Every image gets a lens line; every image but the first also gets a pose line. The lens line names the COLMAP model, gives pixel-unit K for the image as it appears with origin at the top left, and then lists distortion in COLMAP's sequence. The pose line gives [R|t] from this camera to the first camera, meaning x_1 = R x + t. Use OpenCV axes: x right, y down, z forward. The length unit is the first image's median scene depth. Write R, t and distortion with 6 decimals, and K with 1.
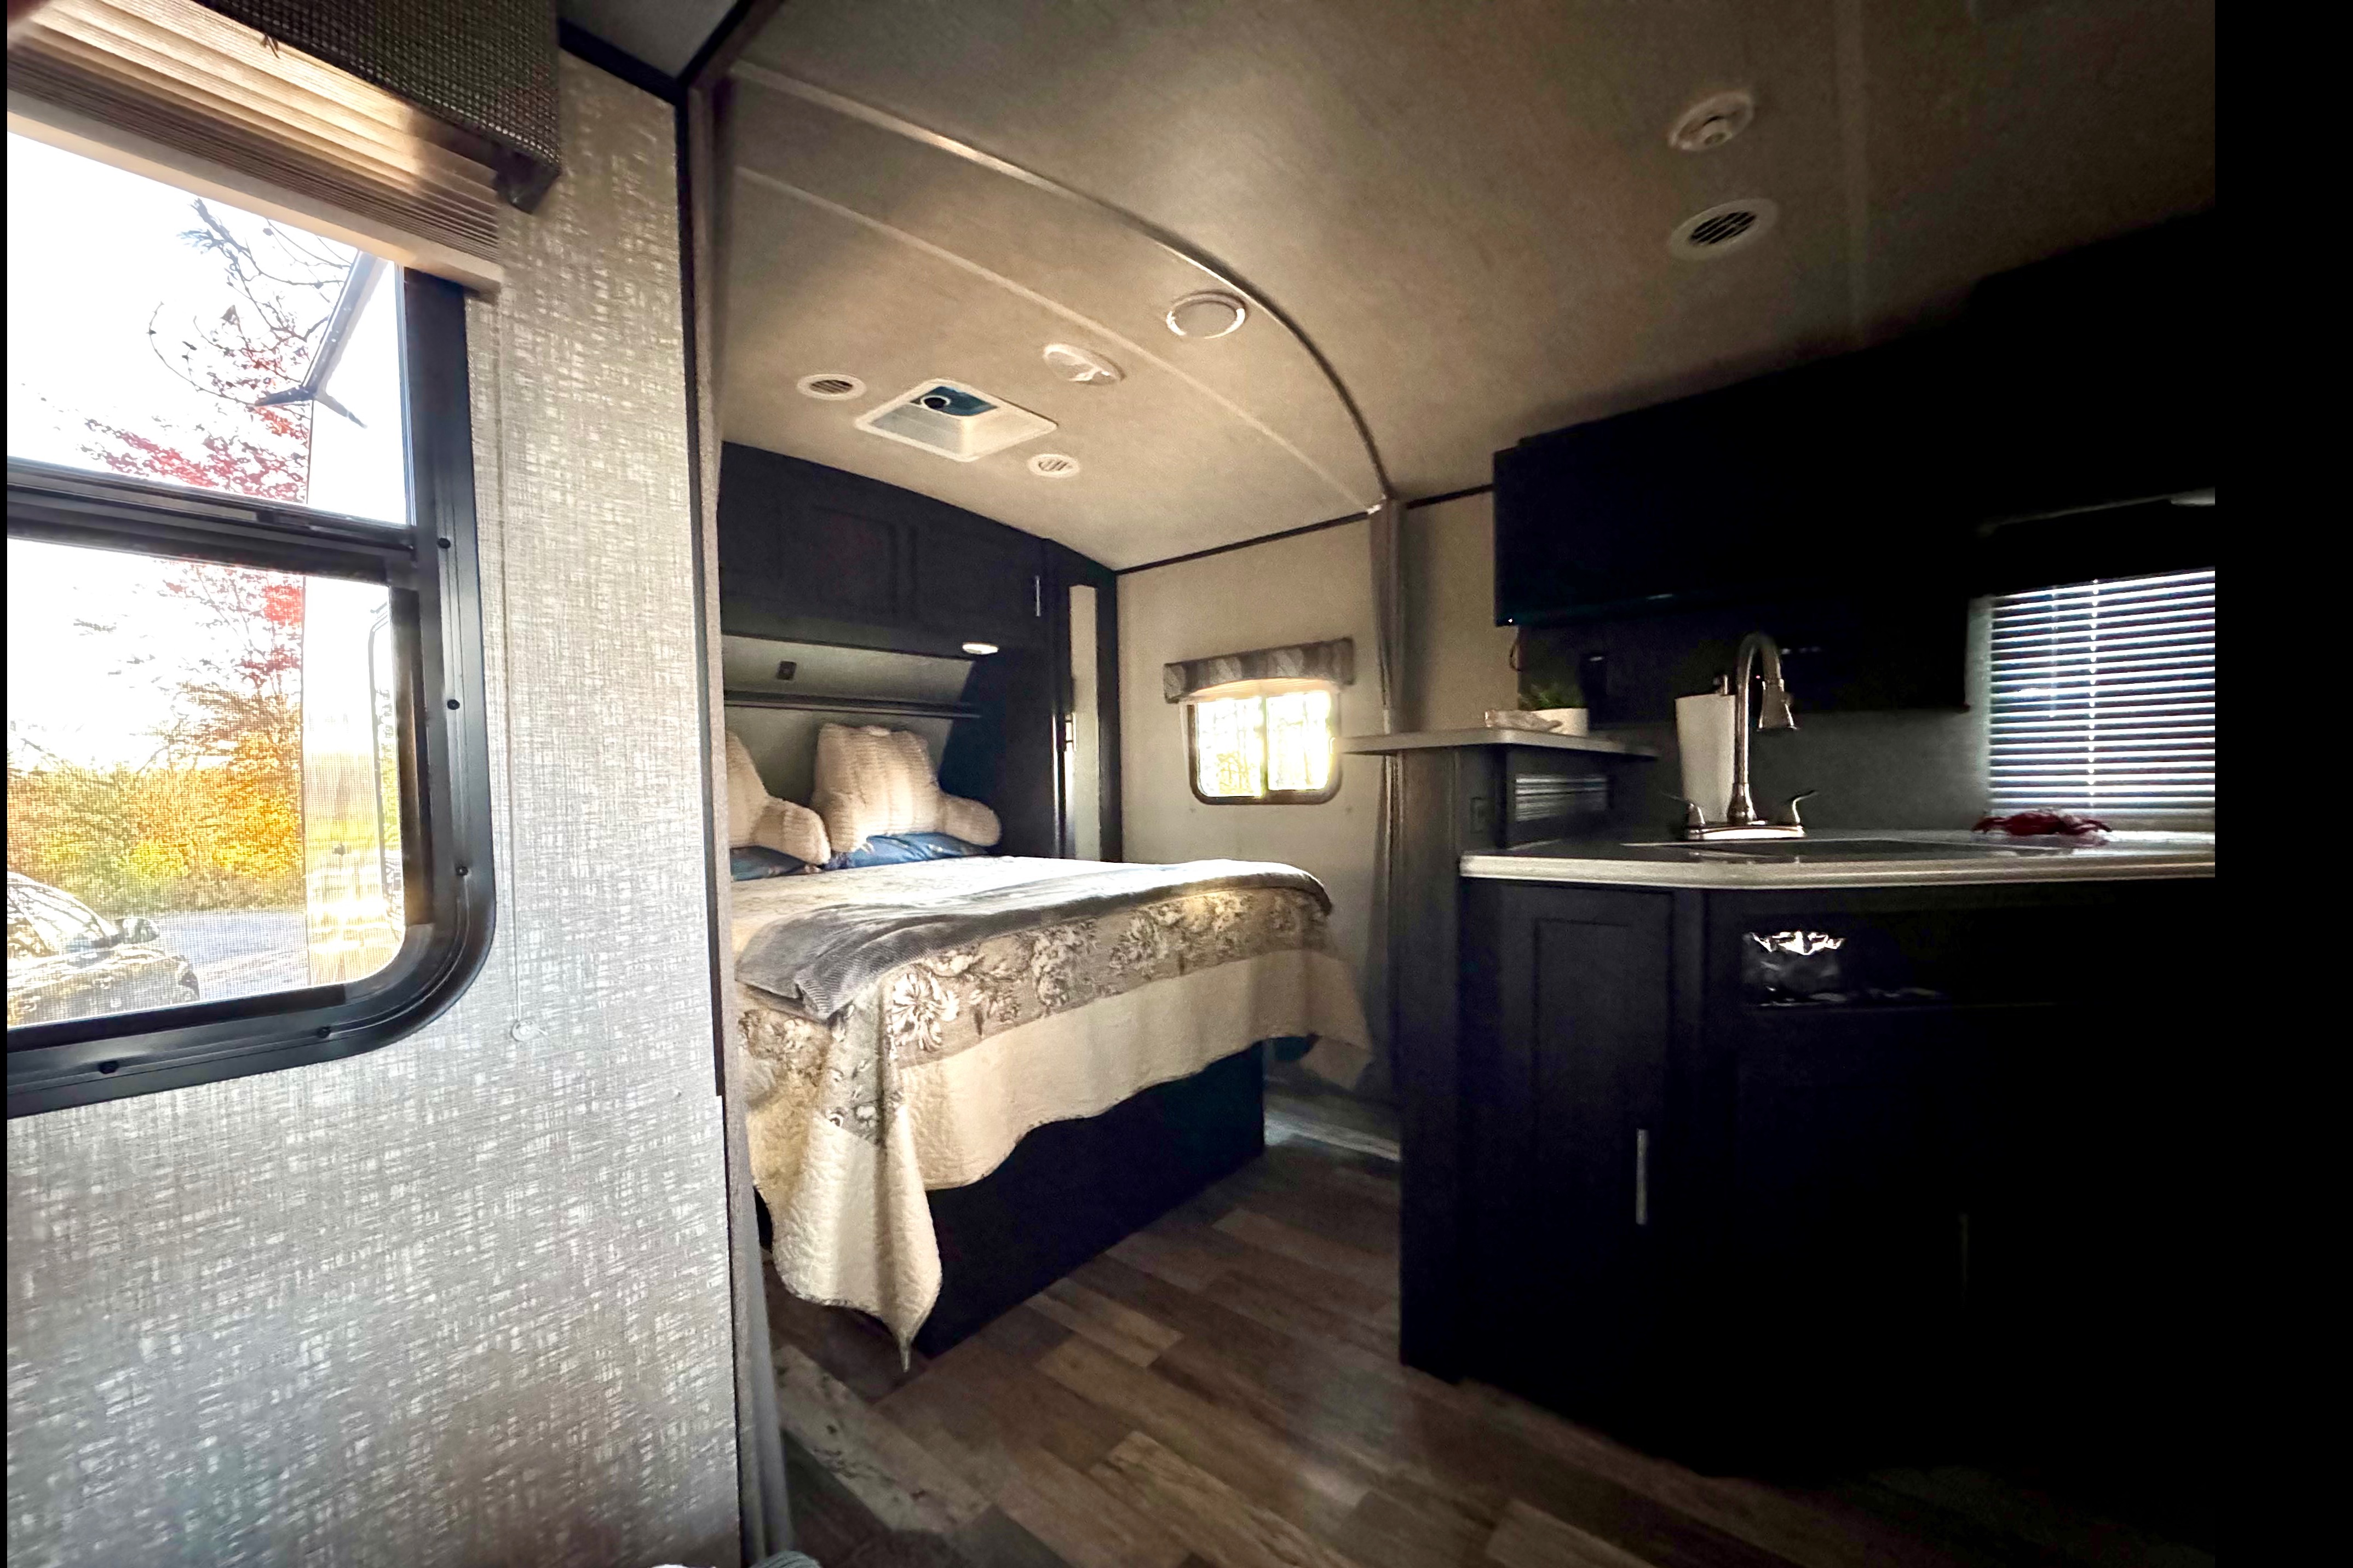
lens RADIAL K [[882.6, 0, 1173.9], [0, 882.6, 818.5], [0, 0, 1]] dist [0.000253, 0.000014]
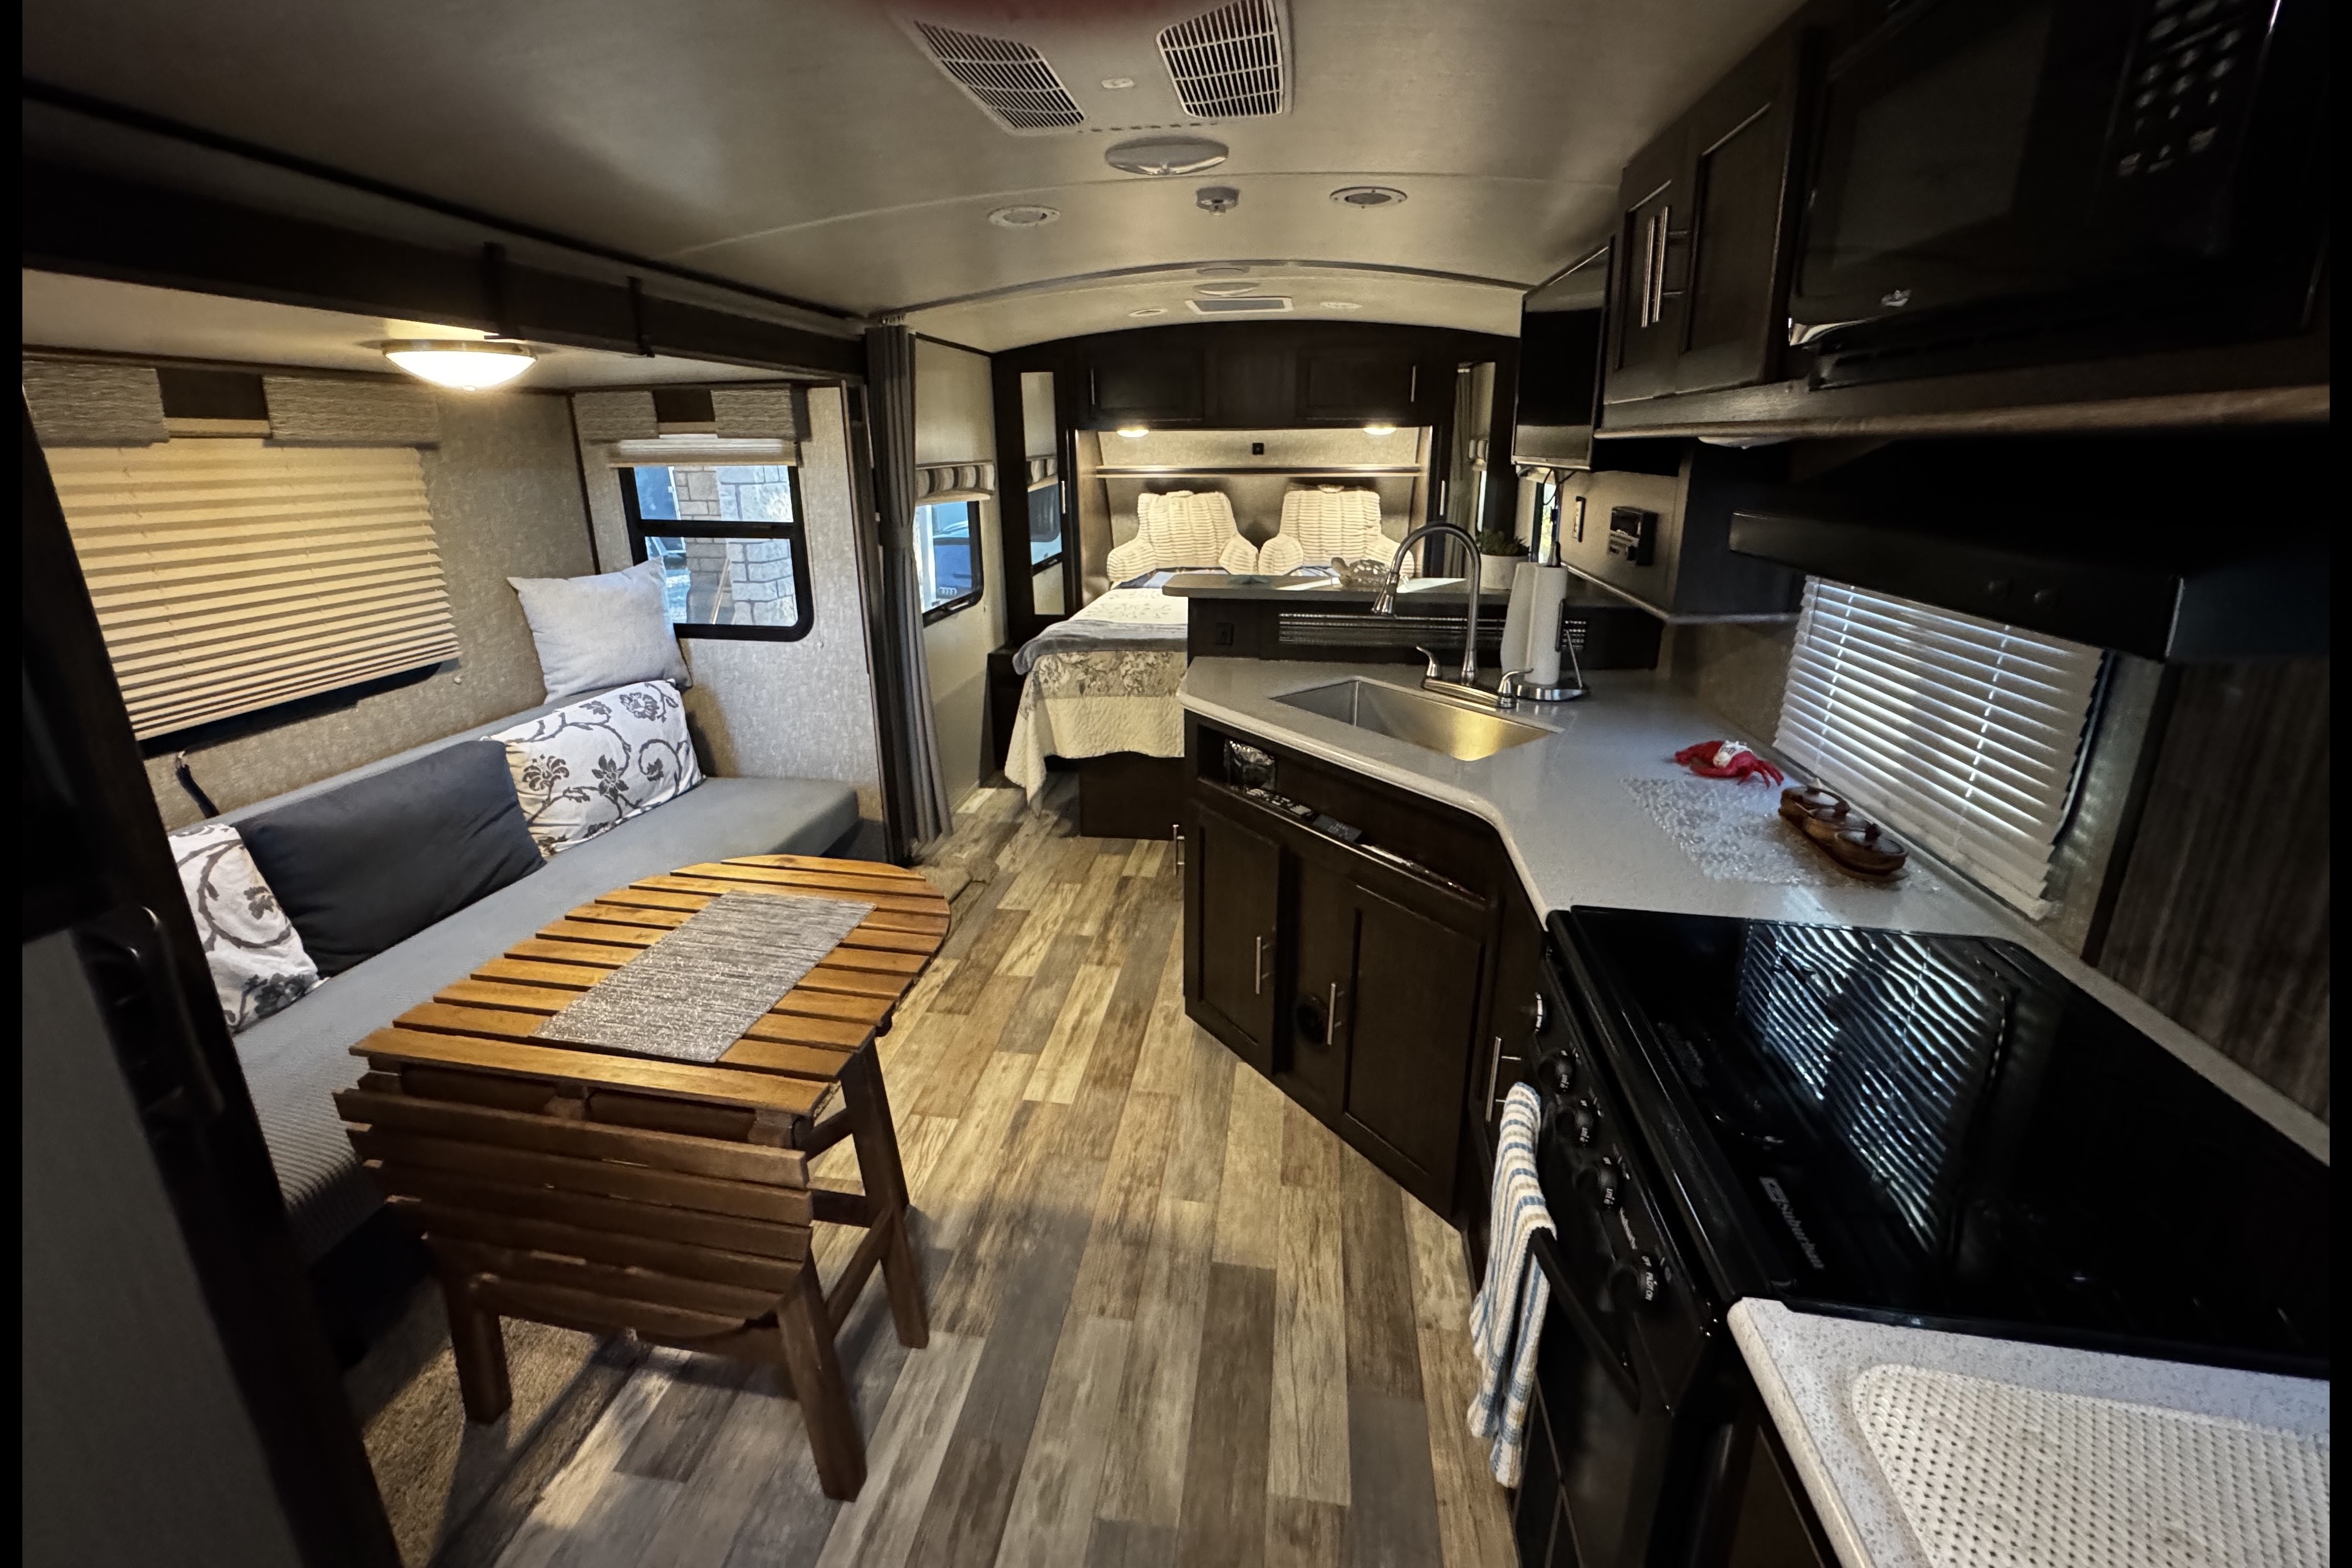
lens RADIAL K [[960.8, 0, 1169.4], [0, 960.8, 723.8], [0, 0, 1]] dist [-0.000307, -0.000049]
pose [[0.523847, 0.259827, -0.811218, 1.681358], [-0.040330, 0.958841, 0.281066, -0.320229], [0.850857, -0.114519, 0.512765, 0.011595]]
